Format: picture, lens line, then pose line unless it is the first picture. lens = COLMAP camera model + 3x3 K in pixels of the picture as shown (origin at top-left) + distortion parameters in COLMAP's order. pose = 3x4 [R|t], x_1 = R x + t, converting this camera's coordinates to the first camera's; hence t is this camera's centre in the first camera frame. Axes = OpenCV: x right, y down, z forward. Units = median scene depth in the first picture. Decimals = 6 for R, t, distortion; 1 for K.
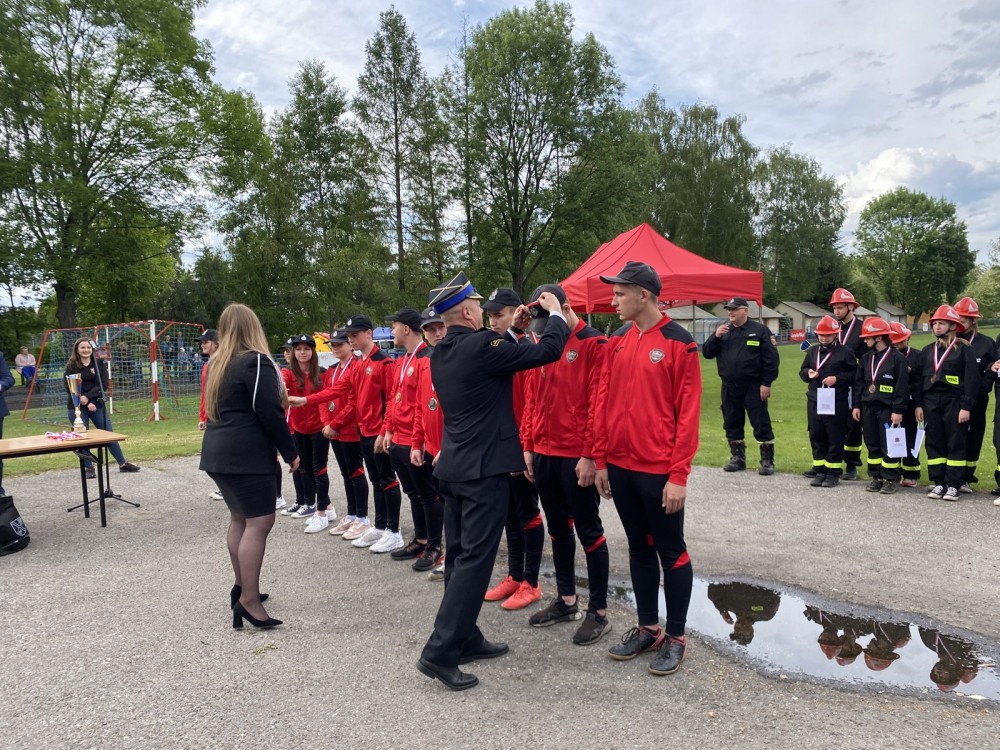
lens RADIAL K [[764.6, 0, 511.1], [0, 764.6, 375.5], [0, 0, 1]] dist [0.021817, -0.027598]
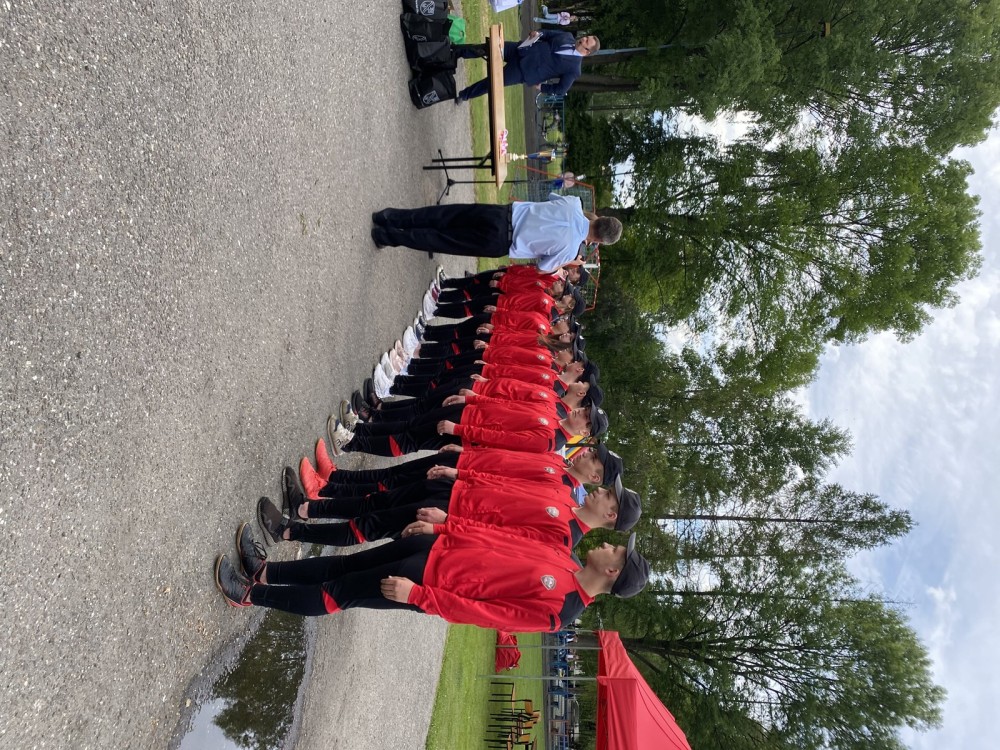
lens RADIAL K [[764.6, 0, 514.1], [0, 764.6, 374.2], [0, 0, 1]] dist [0.021817, -0.027598]
pose [[-0.061183, 0.940465, -0.334338, 0.022059], [-0.997851, -0.049759, 0.042637, -0.000876], [0.023462, 0.336228, 0.941488, 0.002178]]
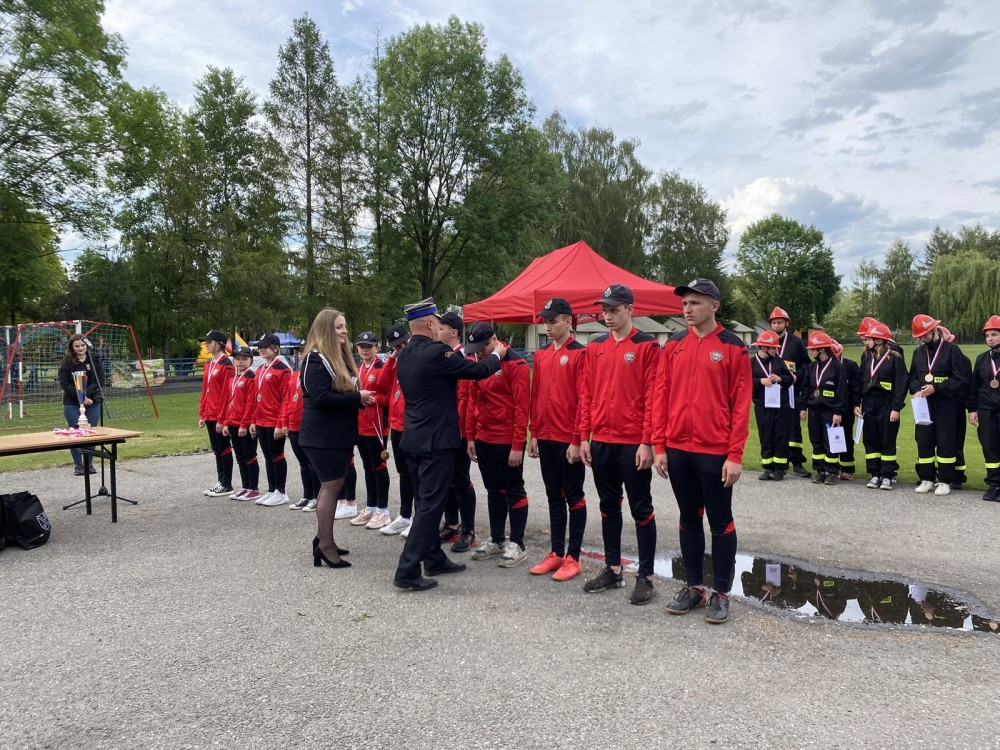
lens RADIAL K [[764.6, 0, 510.7], [0, 764.6, 362.3], [0, 0, 1]] dist [0.021817, -0.027598]
pose [[0.989726, 0.015562, 0.142131, -0.024600], [-0.011178, 0.999438, -0.031589, 0.001932], [-0.142542, 0.029675, 0.989344, -0.012526]]
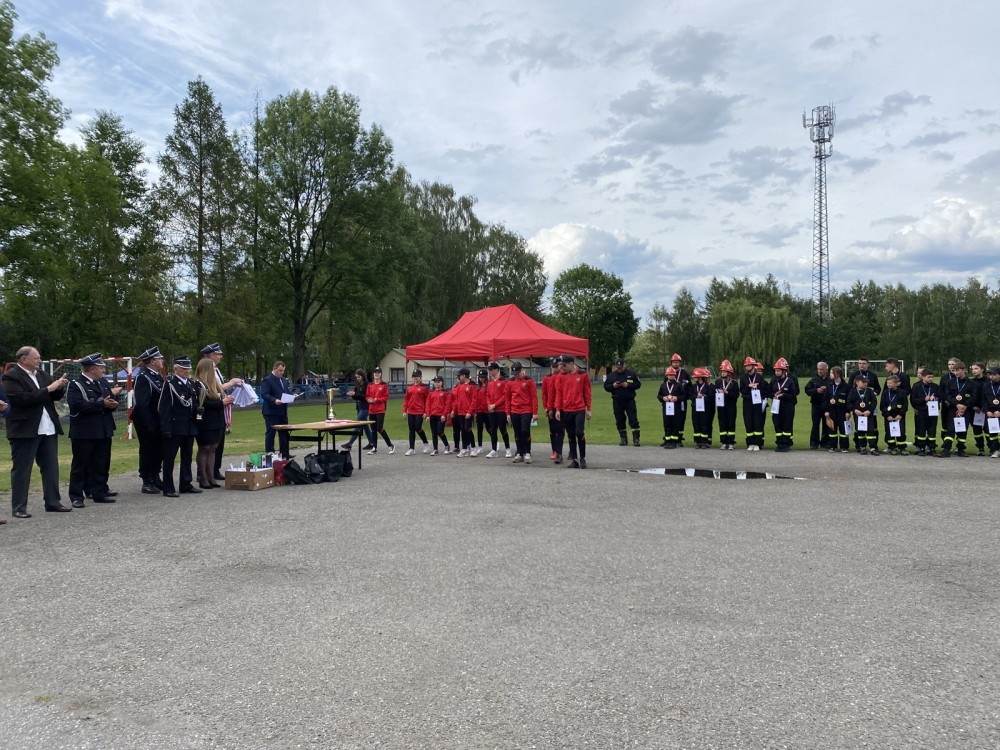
lens RADIAL K [[764.6, 0, 492.0], [0, 764.6, 371.8], [0, 0, 1]] dist [0.021817, -0.027598]
pose [[0.932250, 0.022598, 0.361108, -0.140034], [0.001283, 0.997835, -0.065754, 0.012451], [-0.361812, 0.061763, 0.930203, -0.135214]]
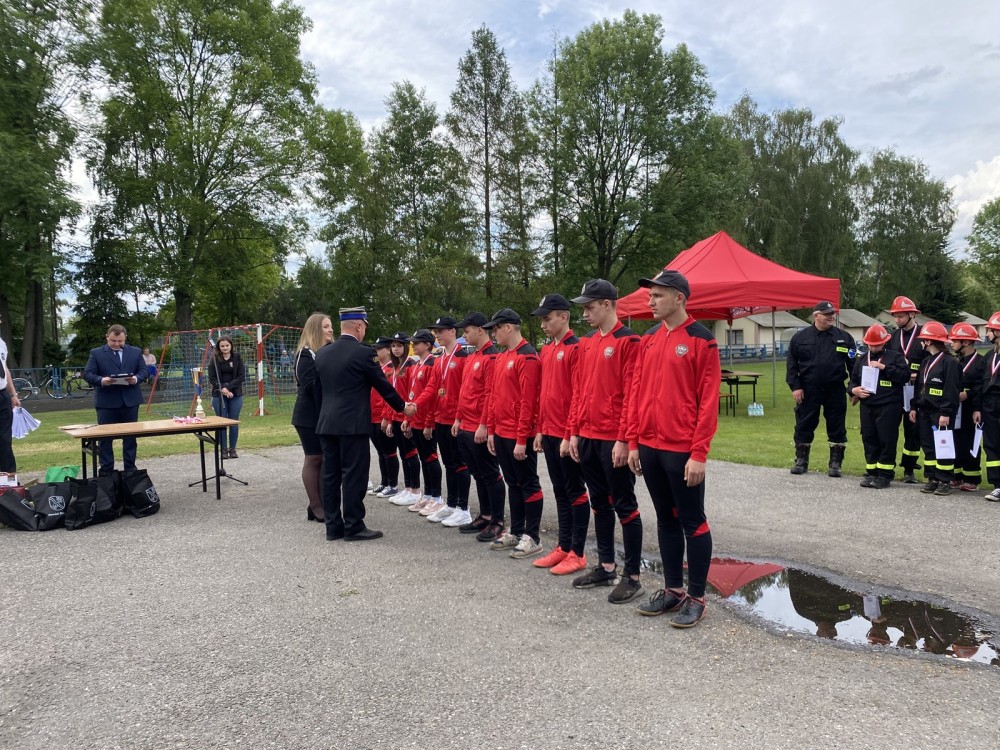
lens RADIAL K [[764.6, 0, 502.5], [0, 764.6, 370.0], [0, 0, 1]] dist [0.021817, -0.027598]
pose [[0.991883, 0.013531, -0.126434, 0.005858], [-0.015678, 0.999749, -0.016000, 0.002070], [0.126186, 0.017852, 0.991846, -0.015121]]
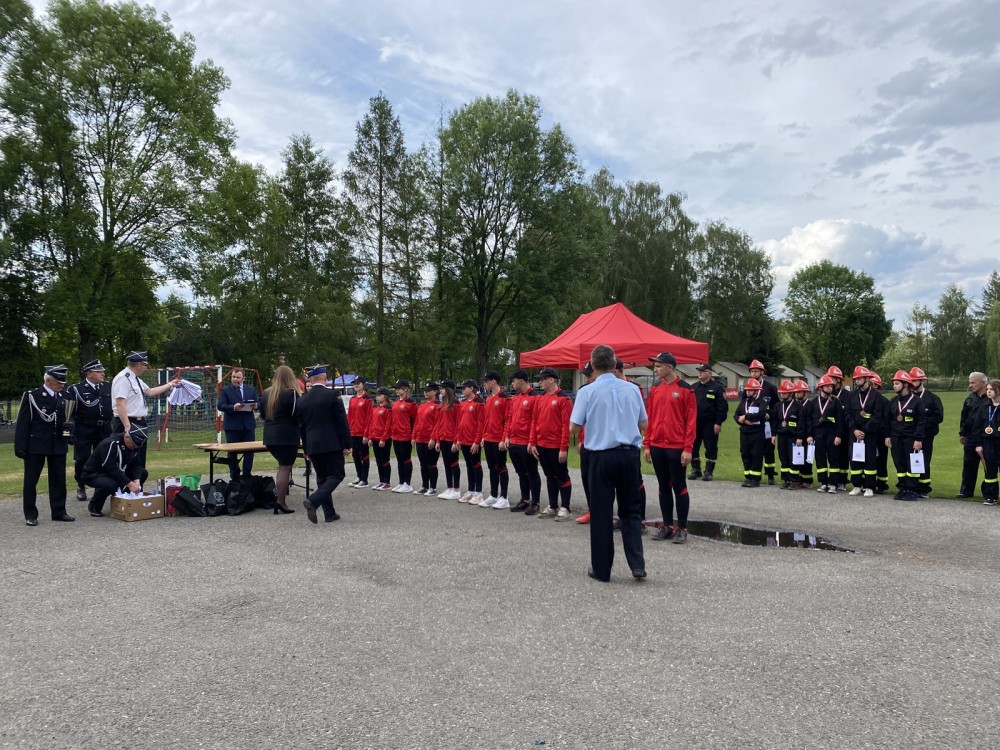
lens RADIAL K [[764.6, 0, 498.1], [0, 764.6, 365.8], [0, 0, 1]] dist [0.021817, -0.027598]
pose [[0.997685, 0.029239, 0.061394, -0.037331], [-0.024251, 0.996462, -0.080476, 0.006410], [-0.063530, 0.078800, 0.994864, -0.094371]]
